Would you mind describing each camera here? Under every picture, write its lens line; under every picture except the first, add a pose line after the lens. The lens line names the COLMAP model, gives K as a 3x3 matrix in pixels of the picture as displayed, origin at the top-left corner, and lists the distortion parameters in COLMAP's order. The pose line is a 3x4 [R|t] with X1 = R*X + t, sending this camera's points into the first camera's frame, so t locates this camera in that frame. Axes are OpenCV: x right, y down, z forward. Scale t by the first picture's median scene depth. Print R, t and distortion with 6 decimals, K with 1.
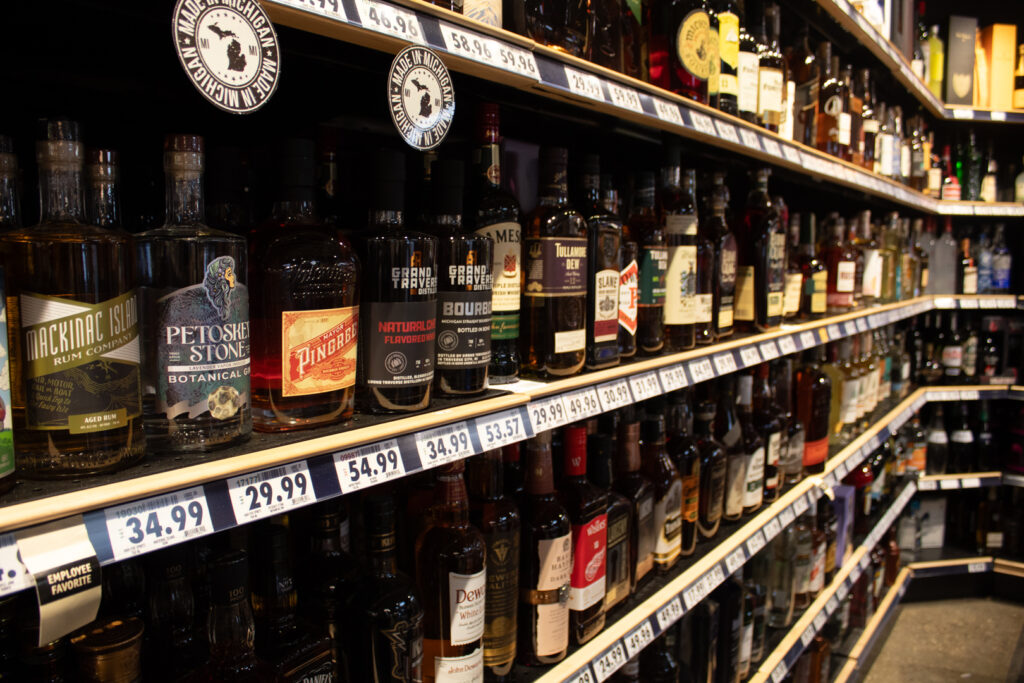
lens RADIAL K [[819.1, 0, 512.0], [0, 819.1, 341.5], [0, 0, 1]] dist [-0.142643, 0.123658]
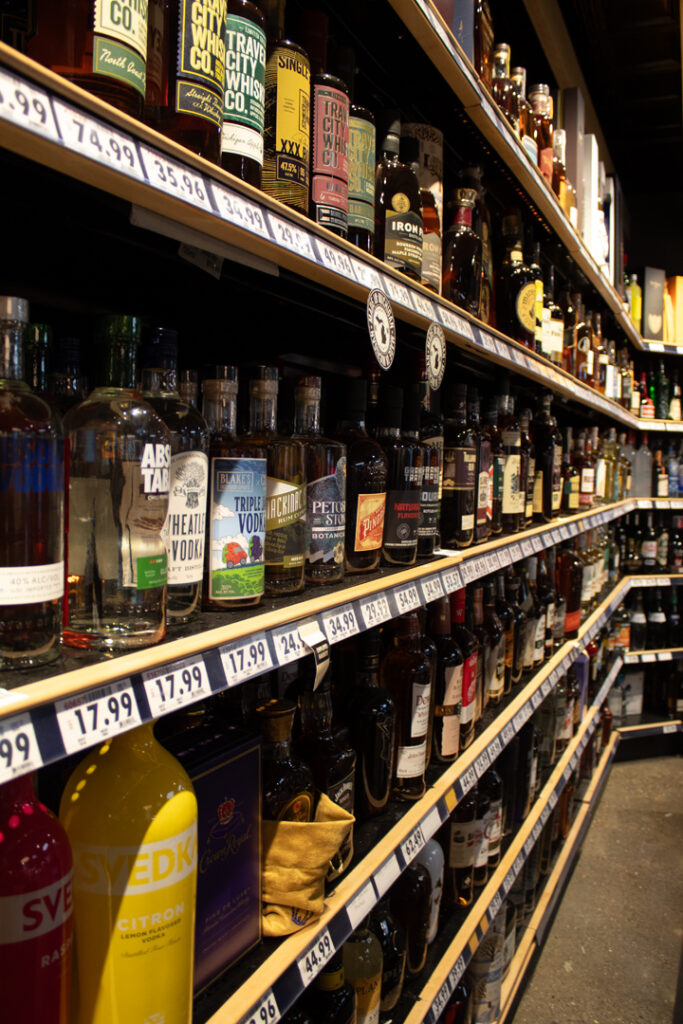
lens RADIAL K [[819.1, 0, 341.5], [0, 819.1, 512.0], [0, 0, 1]] dist [-0.142643, 0.123658]
pose [[0.983035, 0.005278, 0.183342, -0.493578], [0.002340, 0.999144, -0.041308, 0.049012], [-0.183403, 0.041037, 0.982181, -0.407778]]
